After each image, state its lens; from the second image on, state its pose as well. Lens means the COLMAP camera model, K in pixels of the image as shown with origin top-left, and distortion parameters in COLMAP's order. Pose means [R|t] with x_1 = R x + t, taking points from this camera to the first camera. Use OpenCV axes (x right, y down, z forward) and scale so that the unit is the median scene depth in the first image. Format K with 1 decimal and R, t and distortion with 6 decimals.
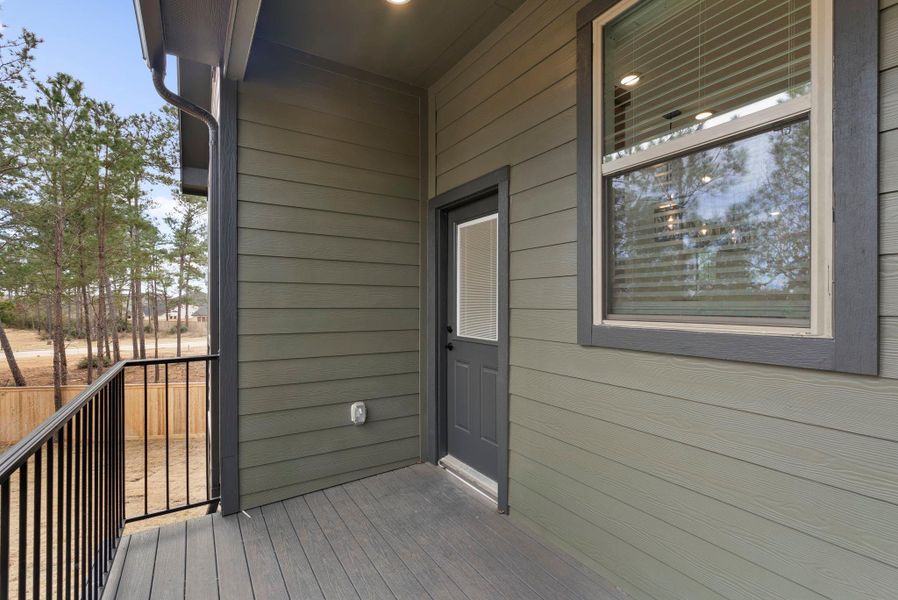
lens RADIAL K [[406.2, 0, 449.7], [0, 406.2, 301.8], [0, 0, 1]] dist [-0.001585, 0.000522]
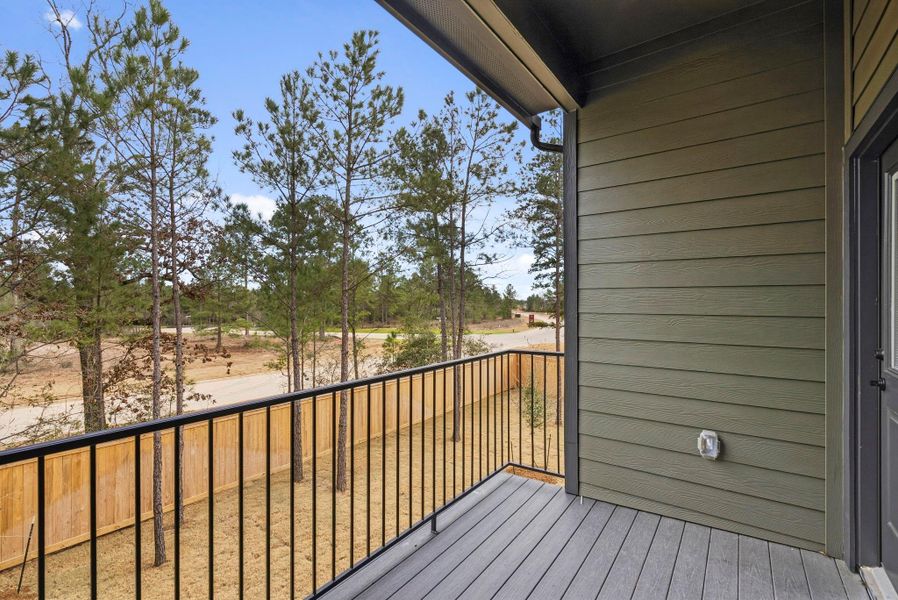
lens RADIAL K [[406.2, 0, 449.7], [0, 406.2, 301.8], [0, 0, 1]] dist [-0.001585, 0.000522]
pose [[0.380547, -0.008550, -0.924722, 0.323483], [0.004942, 0.999962, -0.007212, -0.007466], [0.924748, -0.001825, 0.380575, 0.211052]]
